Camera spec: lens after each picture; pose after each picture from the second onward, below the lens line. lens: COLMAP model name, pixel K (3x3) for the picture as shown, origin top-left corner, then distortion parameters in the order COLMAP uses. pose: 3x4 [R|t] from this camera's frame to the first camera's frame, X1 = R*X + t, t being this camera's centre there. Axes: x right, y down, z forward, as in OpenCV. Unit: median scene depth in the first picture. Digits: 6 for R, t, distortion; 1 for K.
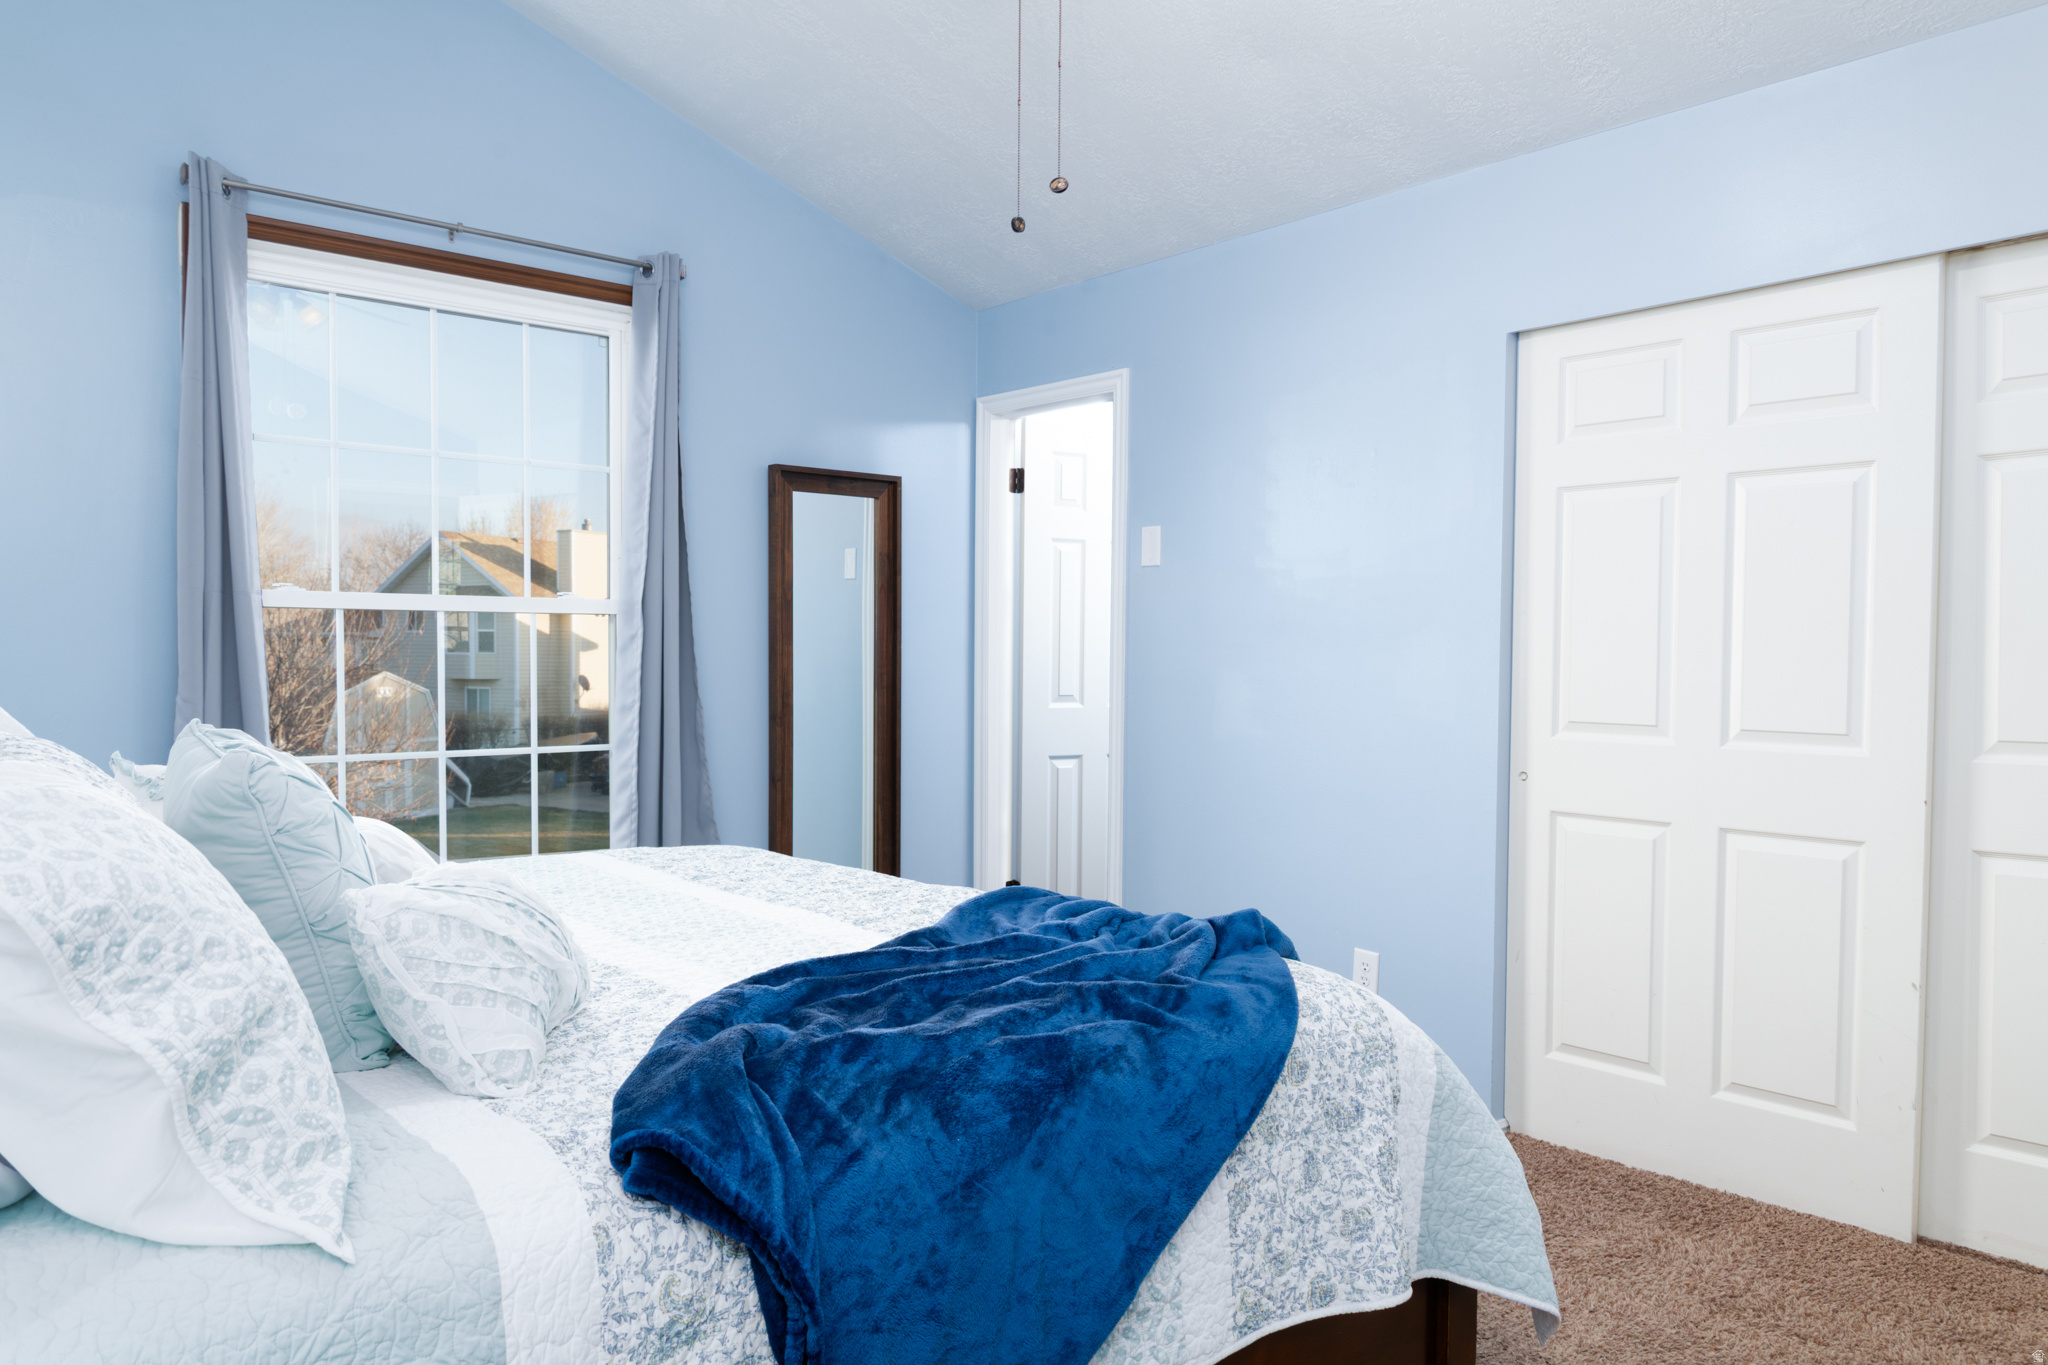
lens RADIAL K [[1390.6, 0, 1025.3], [0, 1390.6, 690.6], [0, 0, 1]] dist [-0.006309, -0.007613]
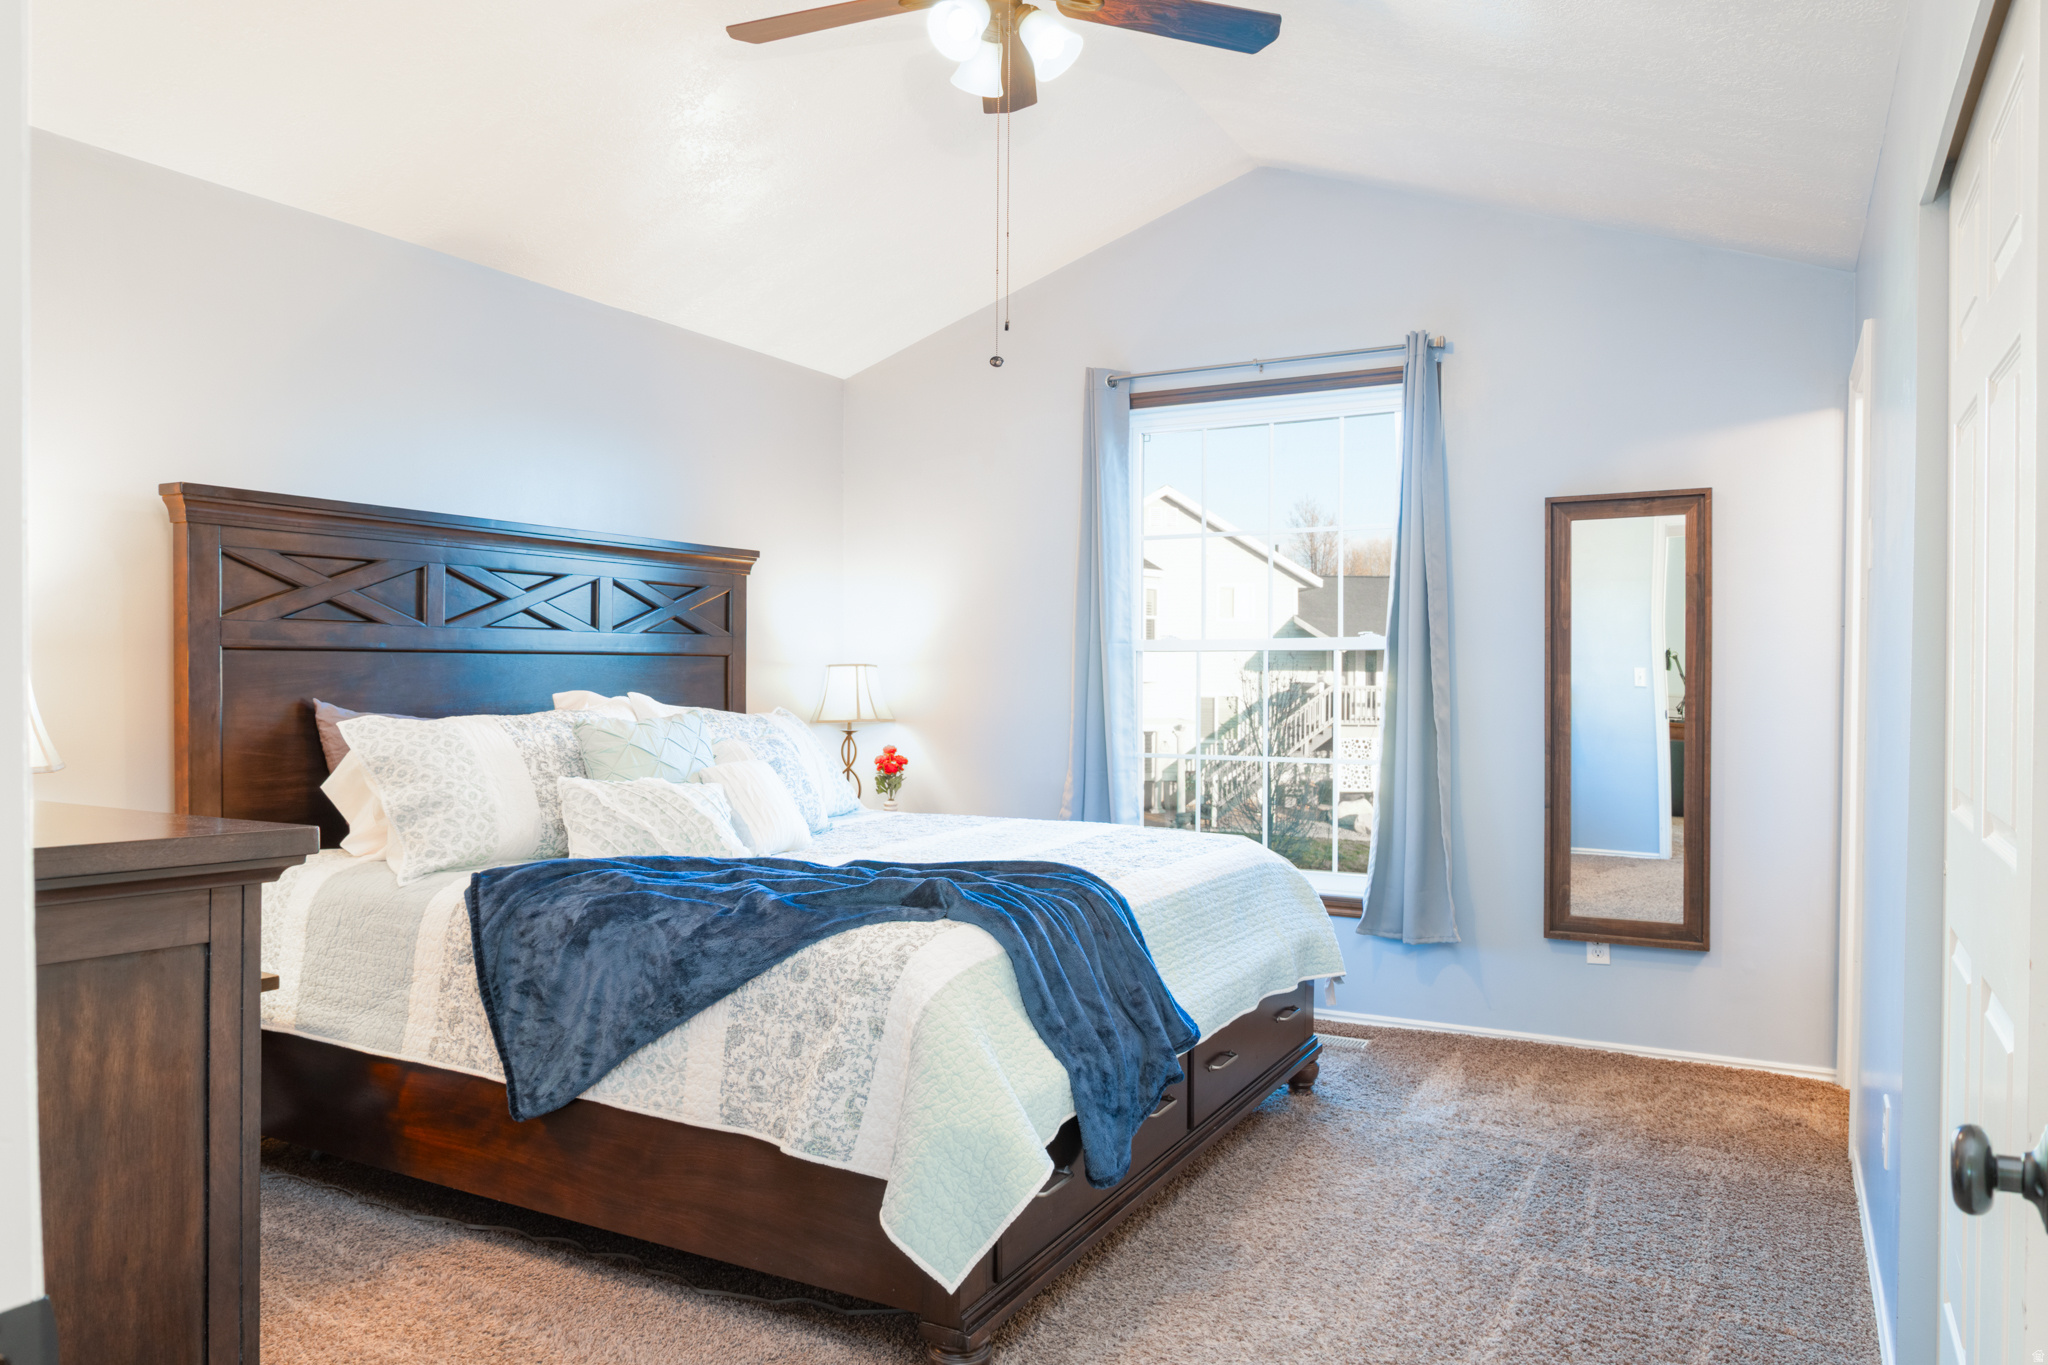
lens RADIAL K [[1390.6, 0, 1031.5], [0, 1390.6, 679.5], [0, 0, 1]] dist [-0.006309, -0.007613]
pose [[0.338653, -0.002824, -0.940907, 1.608188], [-0.026970, 0.999555, -0.012708, -0.013206], [0.940525, 0.029680, 0.338427, 0.735783]]
